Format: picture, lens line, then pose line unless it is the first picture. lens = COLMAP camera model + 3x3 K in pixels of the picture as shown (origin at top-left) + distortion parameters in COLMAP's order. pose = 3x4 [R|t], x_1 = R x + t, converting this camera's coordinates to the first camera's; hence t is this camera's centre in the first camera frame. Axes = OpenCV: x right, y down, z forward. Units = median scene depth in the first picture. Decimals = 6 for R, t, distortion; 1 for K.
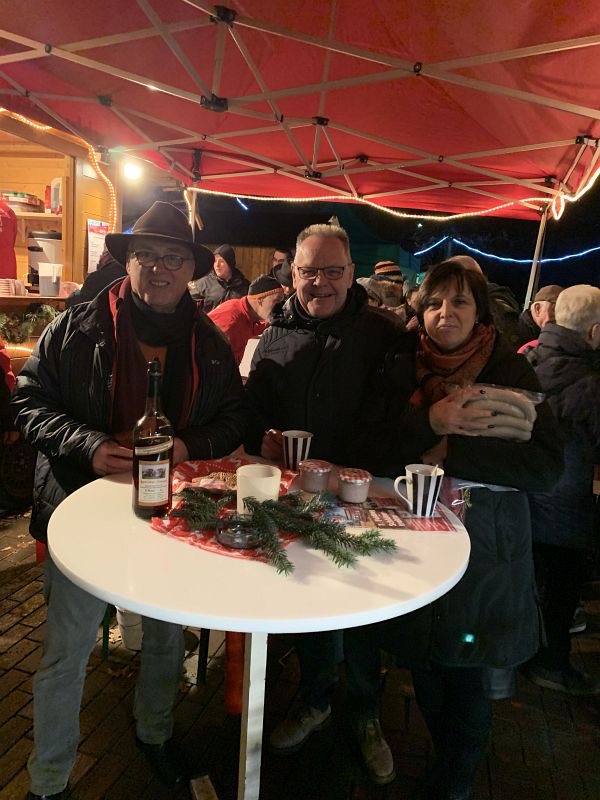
lens RADIAL K [[616.1, 0, 290.6], [0, 616.1, 403.6], [0, 0, 1]] dist [0.041653, -0.005175]
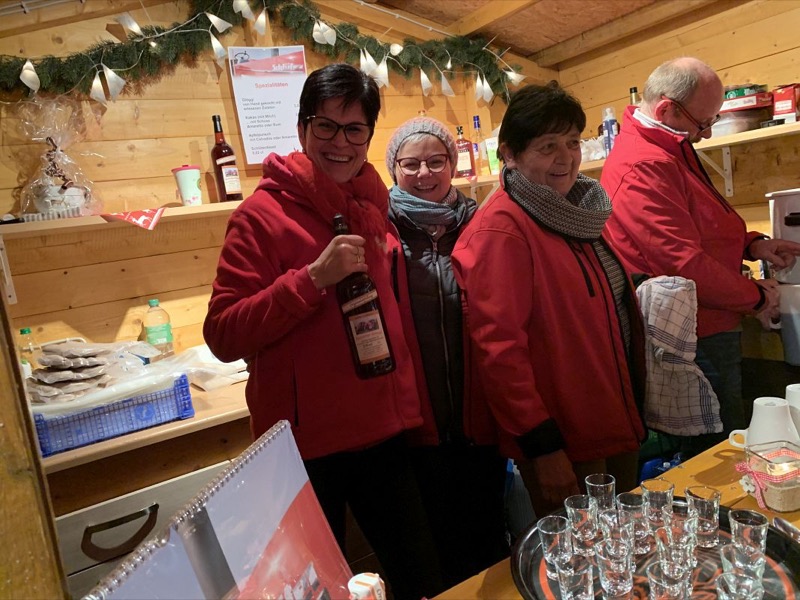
lens RADIAL K [[616.1, 0, 400.0], [0, 616.1, 300.0], [0, 0, 1]] dist [0.041653, -0.005175]
pose [[0.746368, -0.098844, -0.658153, -0.341943], [0.072308, 0.995099, -0.067448, -0.186803], [0.661594, 0.002751, 0.749857, 0.543626]]
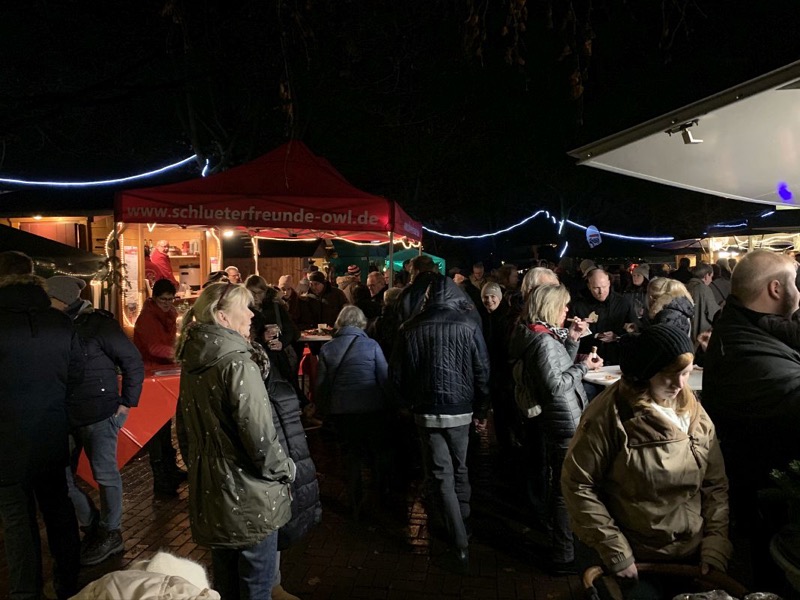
lens RADIAL K [[616.1, 0, 400.0], [0, 616.1, 300.0], [0, 0, 1]] dist [0.041653, -0.005175]
pose [[0.980819, -0.080721, 0.177422, -0.075471], [0.100709, 0.989179, -0.106692, 0.127883], [-0.166890, 0.122513, 0.978334, -1.095275]]
